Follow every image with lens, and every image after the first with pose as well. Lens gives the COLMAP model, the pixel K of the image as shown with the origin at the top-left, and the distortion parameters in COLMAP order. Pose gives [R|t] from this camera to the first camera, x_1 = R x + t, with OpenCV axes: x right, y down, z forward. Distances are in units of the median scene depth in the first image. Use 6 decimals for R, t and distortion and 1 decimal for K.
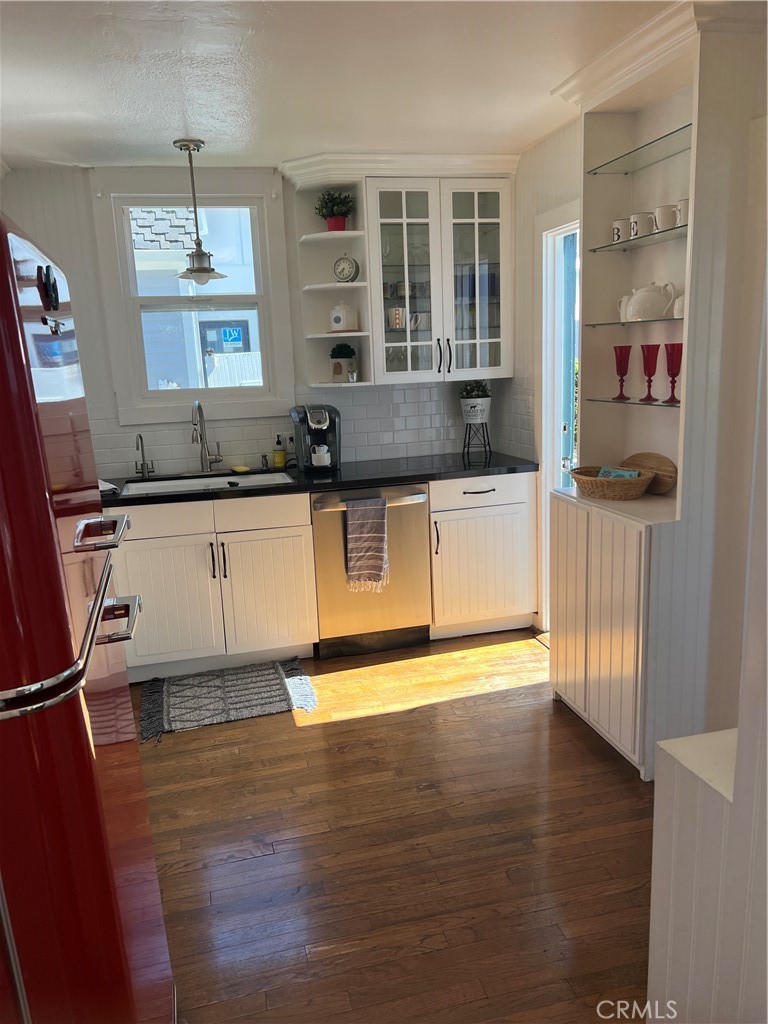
lens RADIAL K [[758.6, 0, 384.0], [0, 758.6, 512.0], [0, 0, 1]] dist [0.059039, -0.080759]
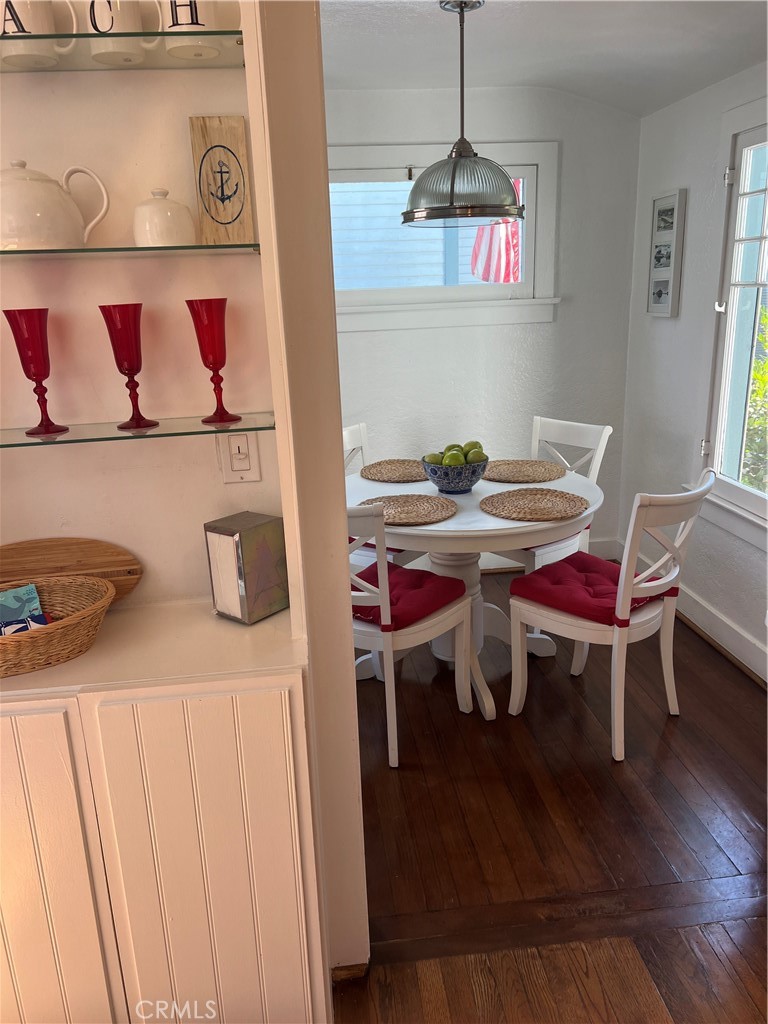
lens RADIAL K [[758.6, 0, 384.0], [0, 758.6, 512.0], [0, 0, 1]] dist [0.059039, -0.080759]
pose [[0.128380, -0.234622, 0.963572, -0.093572], [0.249089, 0.948094, 0.197666, -0.154292], [-0.959934, 0.214639, 0.180158, 0.802244]]
